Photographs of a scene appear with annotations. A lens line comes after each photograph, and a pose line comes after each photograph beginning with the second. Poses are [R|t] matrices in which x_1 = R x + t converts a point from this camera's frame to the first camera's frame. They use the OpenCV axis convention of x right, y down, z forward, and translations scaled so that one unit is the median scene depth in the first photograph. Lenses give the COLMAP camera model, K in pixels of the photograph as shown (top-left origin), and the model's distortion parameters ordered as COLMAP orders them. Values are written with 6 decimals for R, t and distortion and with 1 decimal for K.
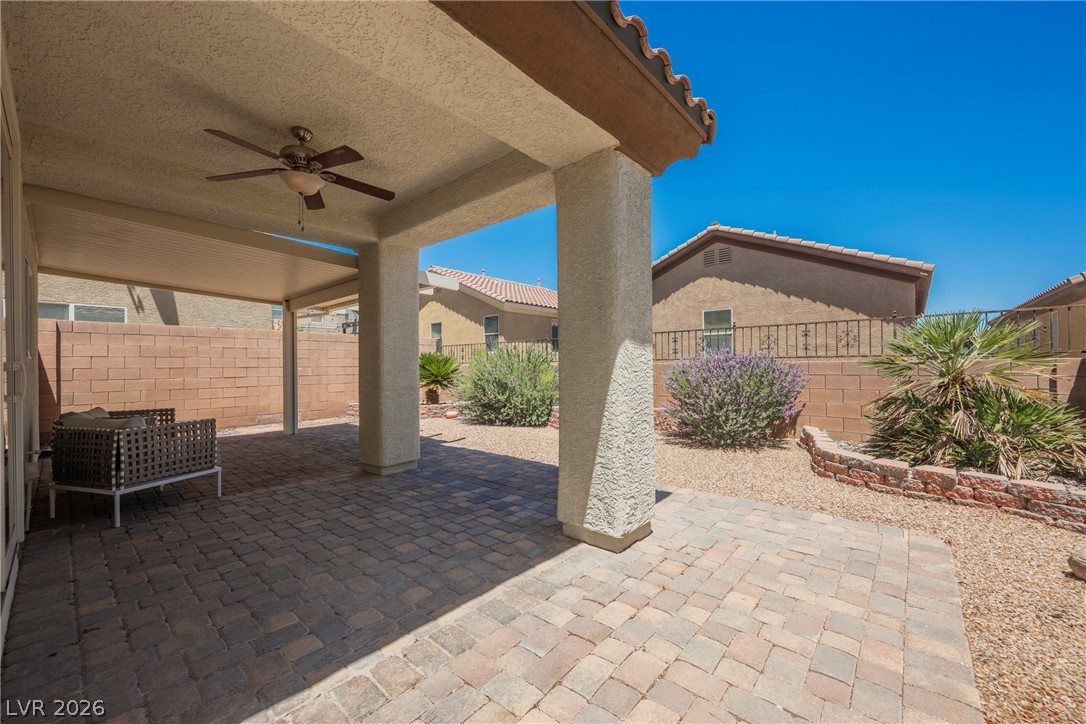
lens RADIAL K [[424.9, 0, 541.1], [0, 424.9, 365.7], [0, 0, 1]] dist [-0.000821, -0.000412]
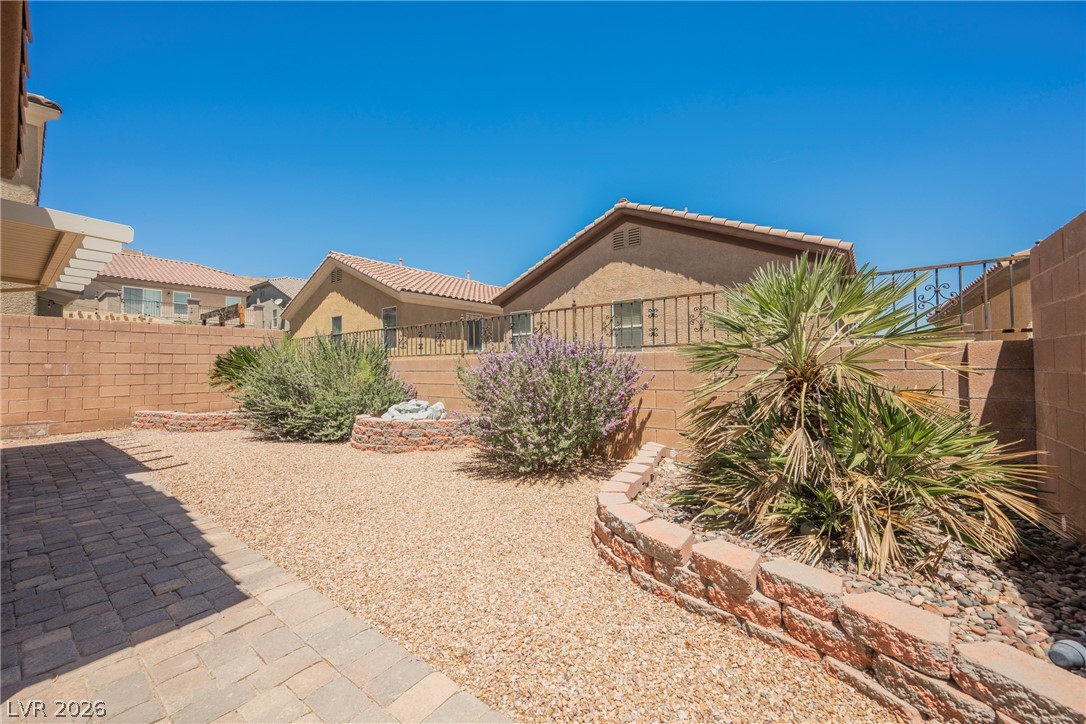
lens RADIAL K [[424.9, 0, 546.8], [0, 424.9, 360.8], [0, 0, 1]] dist [-0.000821, -0.000412]
pose [[0.997927, 0.000131, 0.064354, 0.521542], [0.000887, 0.999875, -0.015779, 0.020206], [-0.064348, 0.015803, 0.997802, 0.388310]]
